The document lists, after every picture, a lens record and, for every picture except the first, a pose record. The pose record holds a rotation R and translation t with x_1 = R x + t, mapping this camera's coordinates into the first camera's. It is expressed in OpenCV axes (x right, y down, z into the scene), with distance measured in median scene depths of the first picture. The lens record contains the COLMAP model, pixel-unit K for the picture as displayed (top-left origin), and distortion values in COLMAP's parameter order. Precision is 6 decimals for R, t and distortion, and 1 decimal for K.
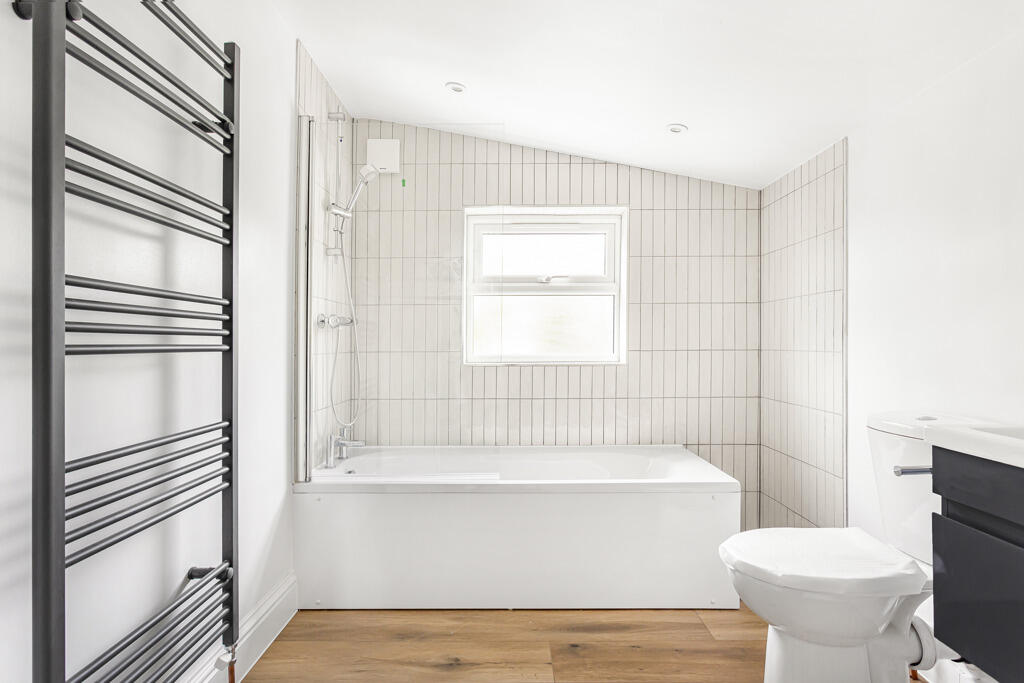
lens RADIAL K [[544.9, 0, 512.0], [0, 544.9, 341.5], [0, 0, 1]] dist [0.001660, 0.000693]
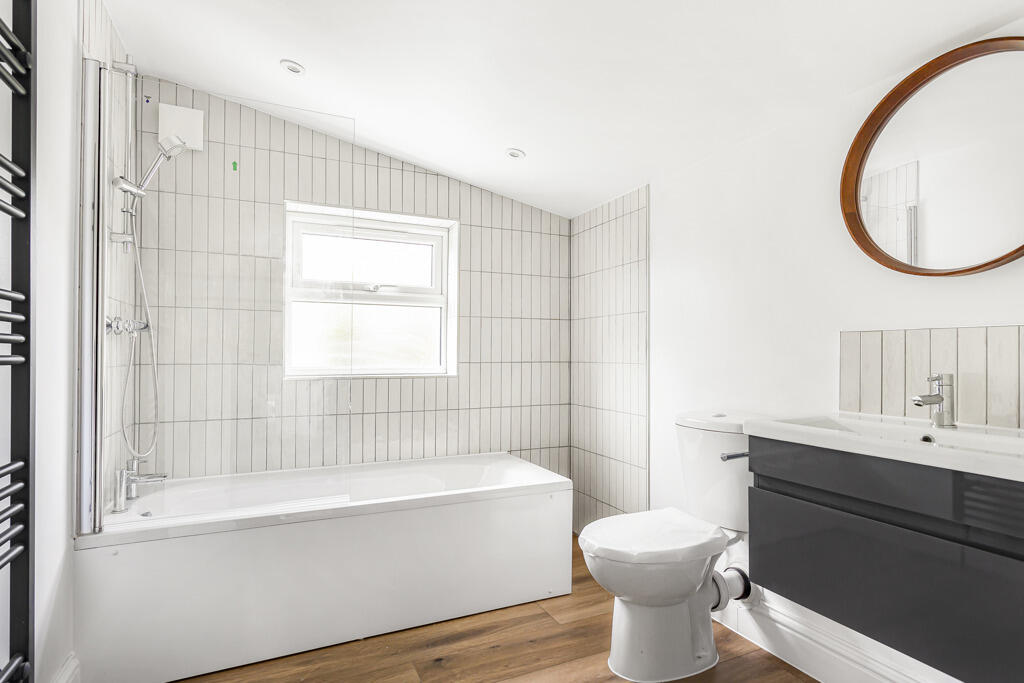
lens RADIAL K [[553.5, 0, 509.6], [0, 553.5, 354.5], [0, 0, 1]] dist [-0.002561, 0.000927]
pose [[0.898912, 0.004414, 0.438106, -0.171922], [-0.005687, 0.999983, 0.001594, -0.000516], [-0.438092, -0.003924, 0.898922, 0.032505]]
